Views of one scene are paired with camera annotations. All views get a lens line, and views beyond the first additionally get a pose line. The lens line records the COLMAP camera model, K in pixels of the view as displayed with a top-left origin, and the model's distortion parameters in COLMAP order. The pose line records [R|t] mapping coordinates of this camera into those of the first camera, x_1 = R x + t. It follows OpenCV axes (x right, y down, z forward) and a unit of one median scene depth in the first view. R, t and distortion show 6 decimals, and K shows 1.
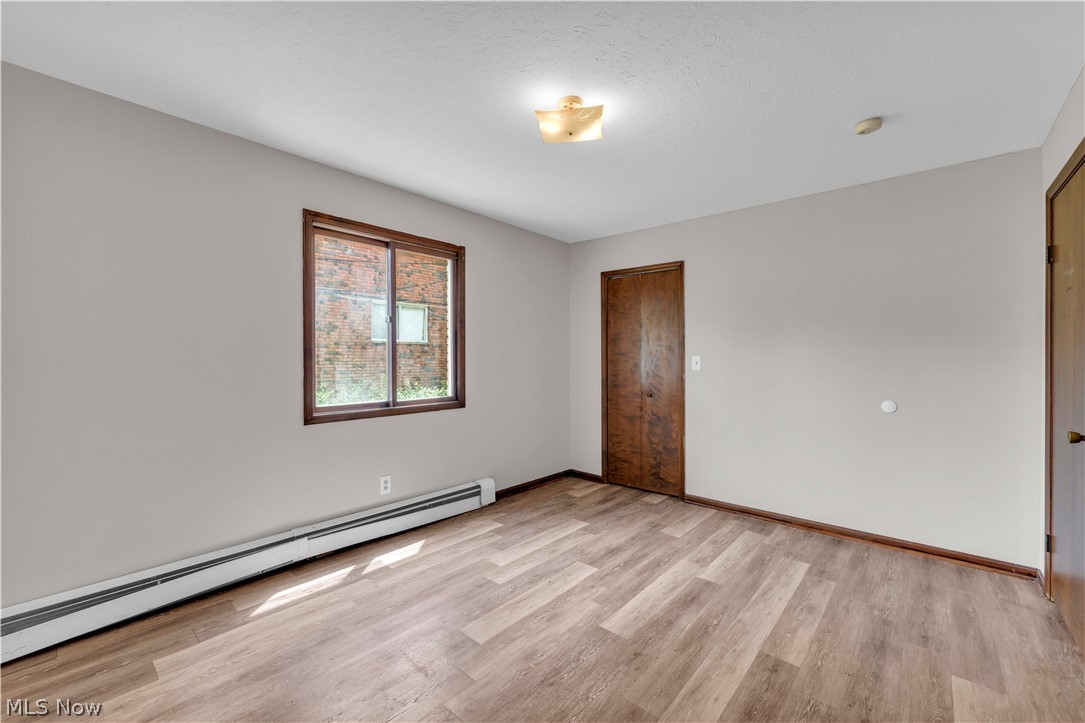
lens RADIAL K [[441.4, 0, 537.6], [0, 441.4, 367.4], [0, 0, 1]] dist [-0.001104, 0.000228]
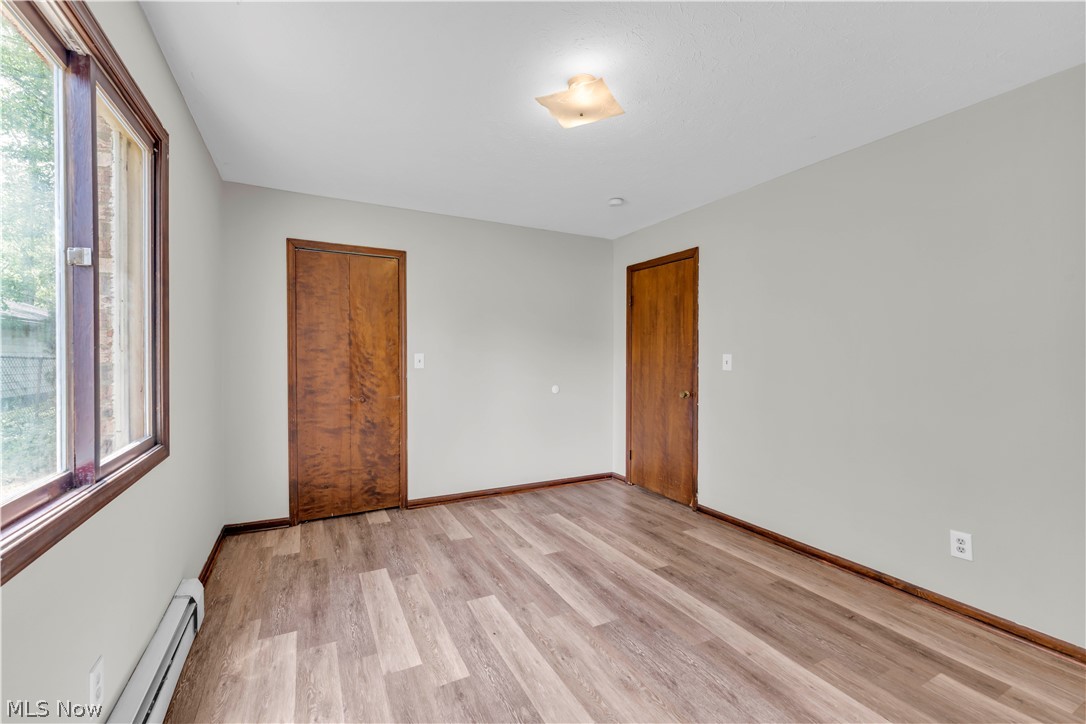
lens RADIAL K [[441.8, 0, 547.9], [0, 441.8, 364.1], [0, 0, 1]] dist [-0.001104, 0.000228]
pose [[0.374692, -0.021822, 0.926892, -0.478723], [0.018716, 0.999697, 0.015971, -0.014354], [-0.926960, 0.011364, 0.374987, 0.423291]]
